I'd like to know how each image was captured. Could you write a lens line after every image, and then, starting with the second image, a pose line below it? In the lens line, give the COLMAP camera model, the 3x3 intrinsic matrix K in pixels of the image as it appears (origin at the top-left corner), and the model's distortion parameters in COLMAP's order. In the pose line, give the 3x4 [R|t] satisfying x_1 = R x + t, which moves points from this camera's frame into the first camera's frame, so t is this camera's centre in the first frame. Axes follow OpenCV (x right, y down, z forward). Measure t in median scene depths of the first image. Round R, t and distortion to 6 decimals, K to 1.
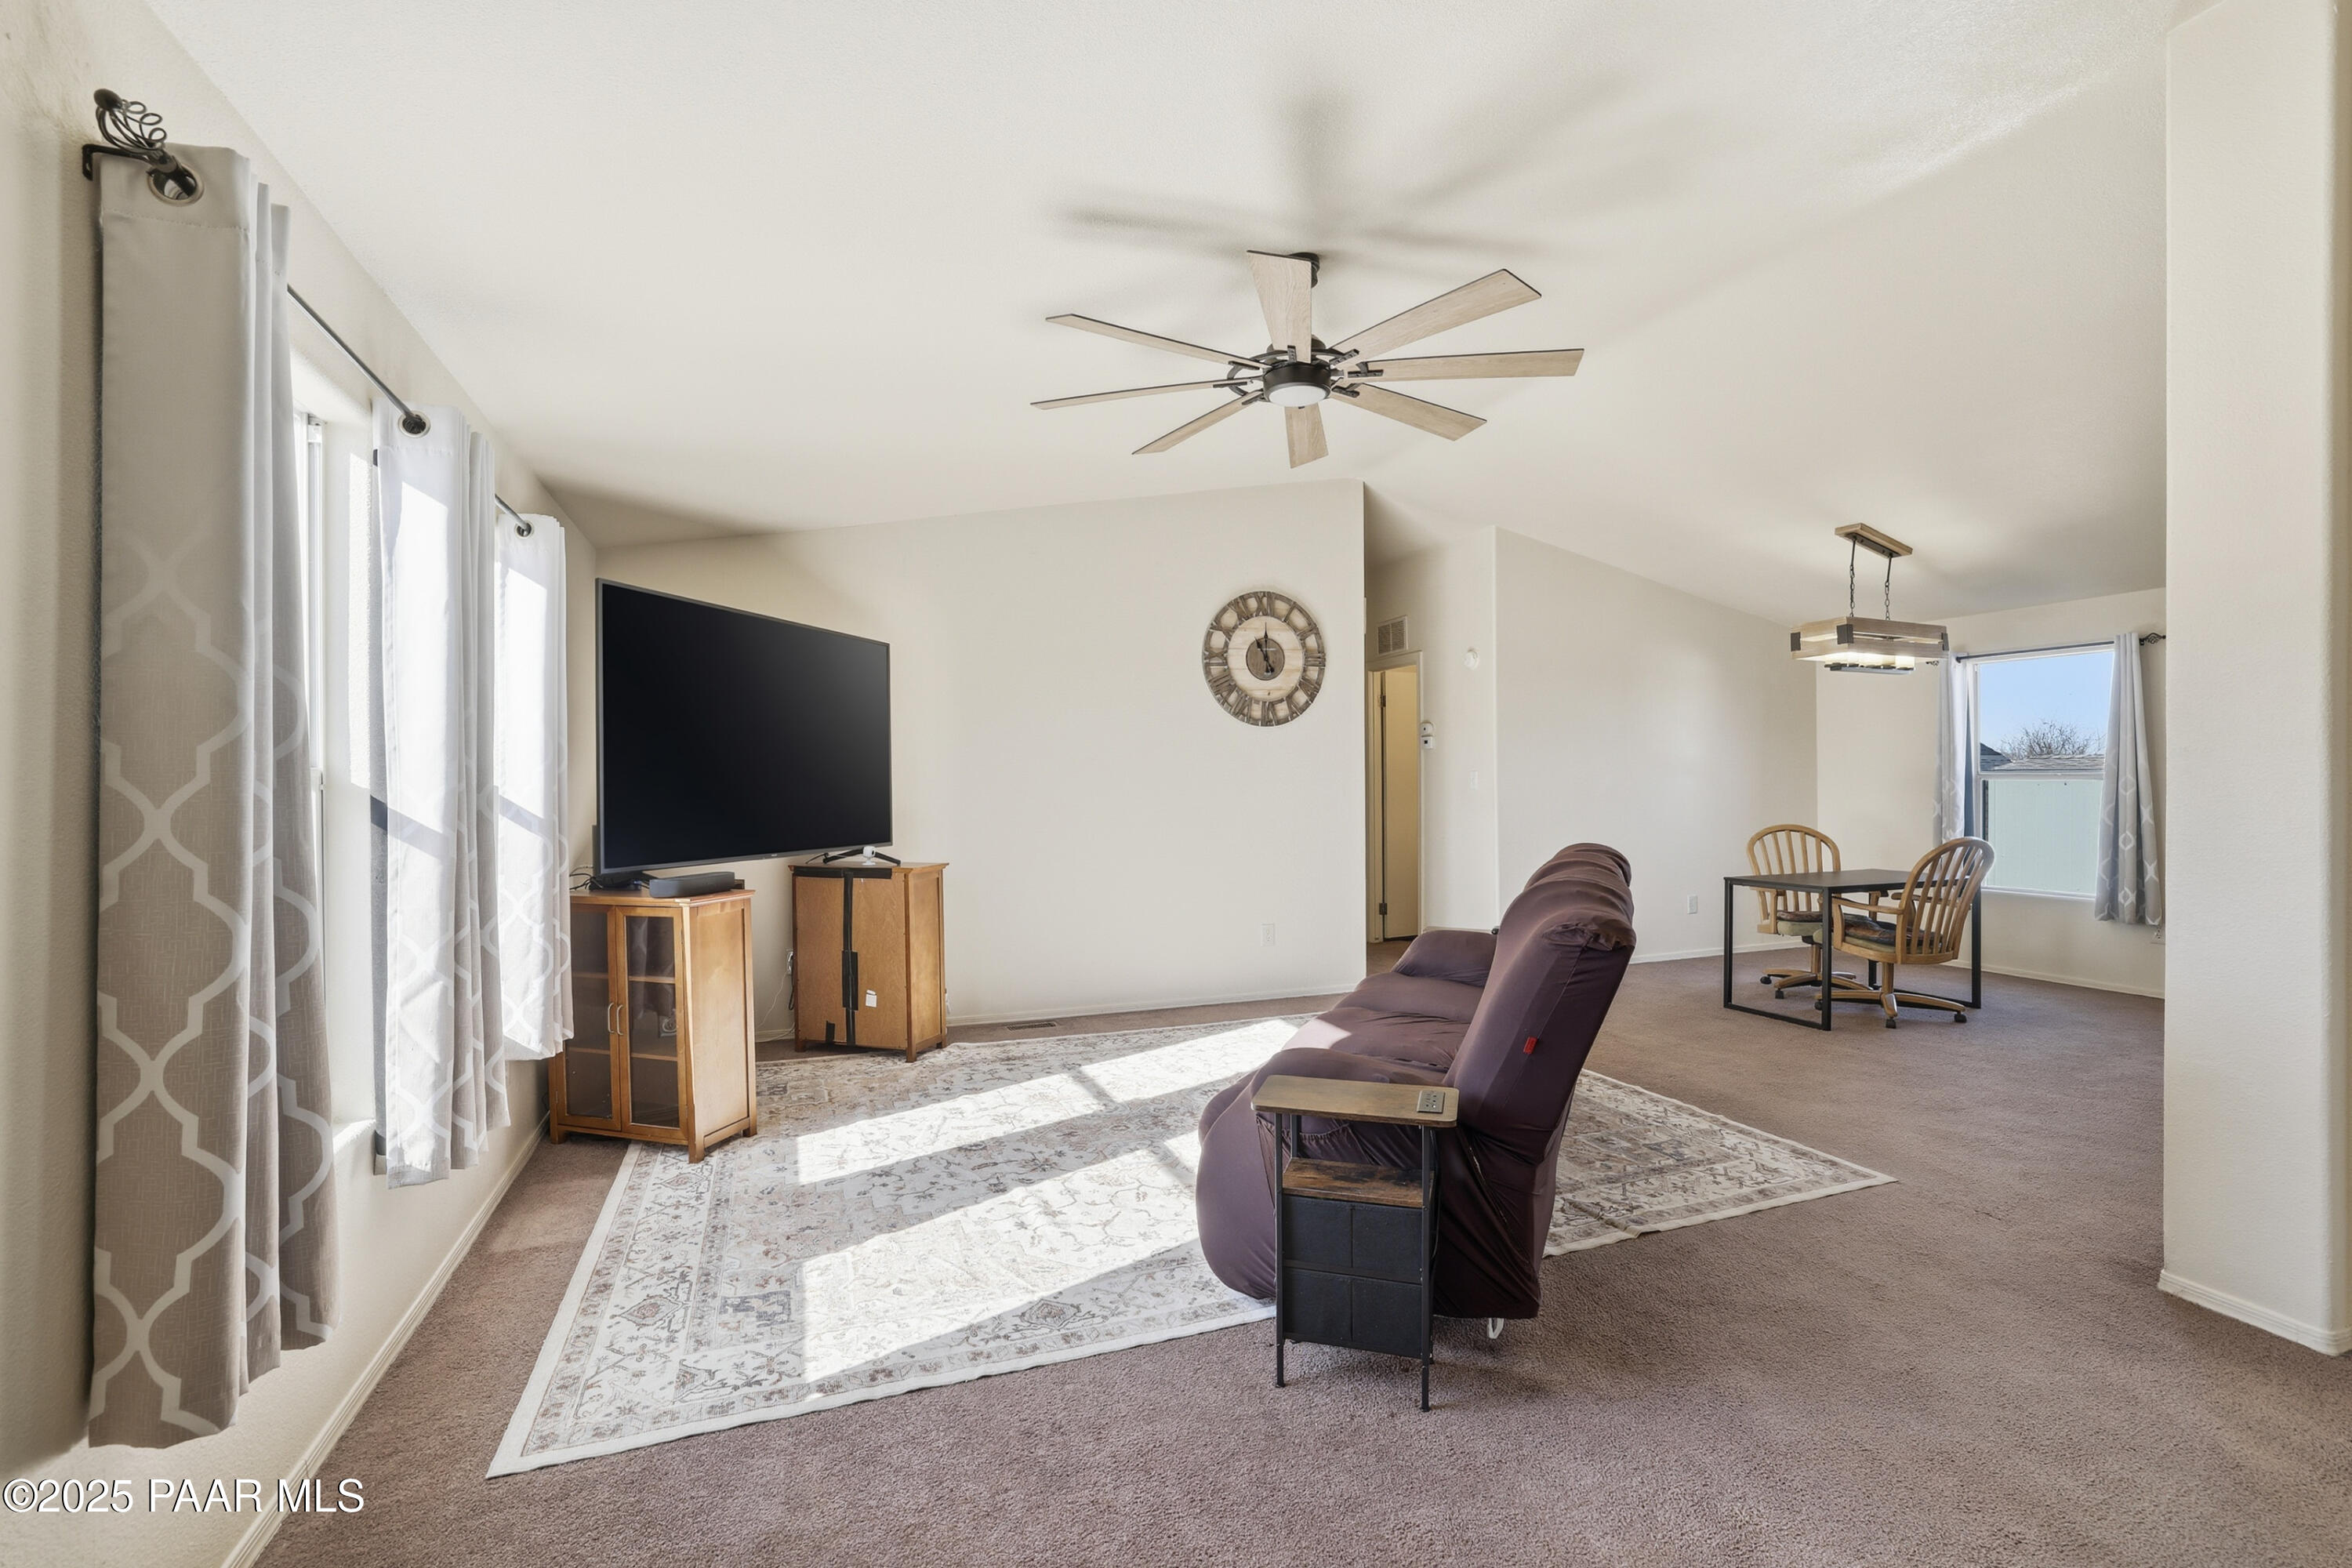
lens RADIAL K [[1033.2, 0, 1184.0], [0, 1033.2, 768.9], [0, 0, 1]] dist [-0.034413, 0.007267]
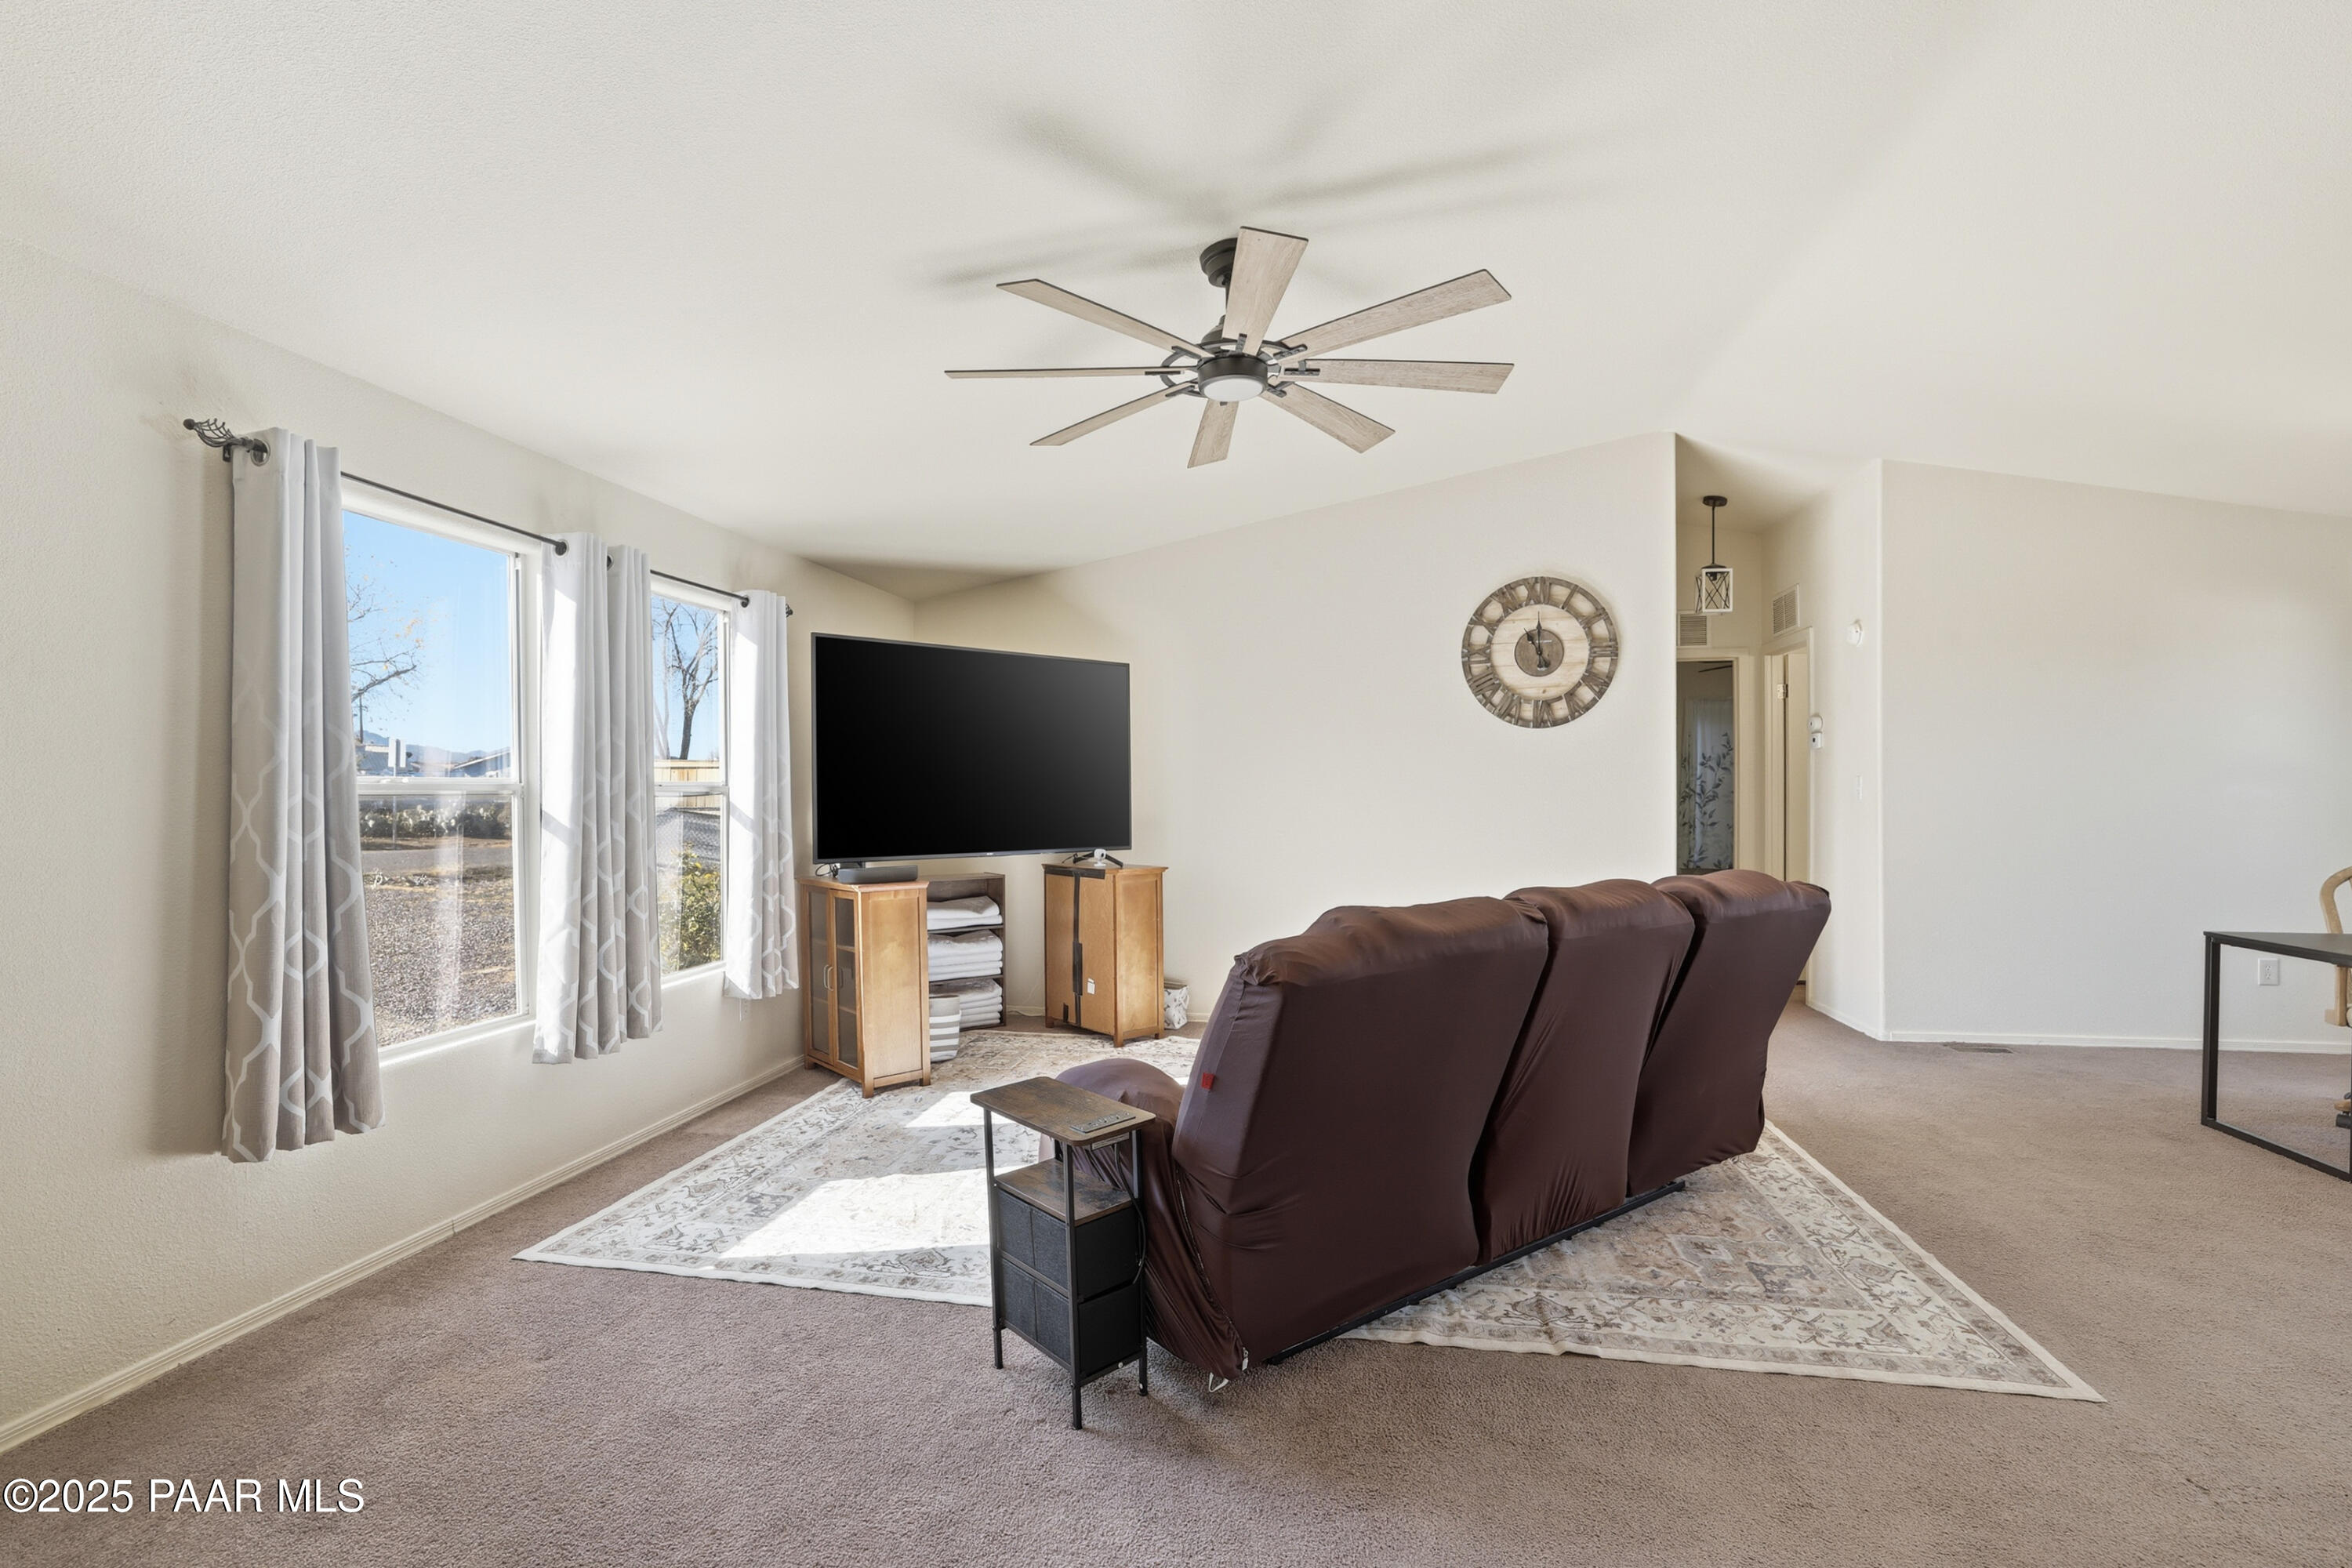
lens RADIAL K [[1033.2, 0, 1124.2], [0, 1033.2, 790.8], [0, 0, 1]] dist [-0.034413, 0.007267]
pose [[0.849041, -0.000927, -0.528326, 0.458370], [0.007795, 0.999912, 0.010772, 0.000678], [0.528269, -0.013264, 0.848973, 0.110299]]
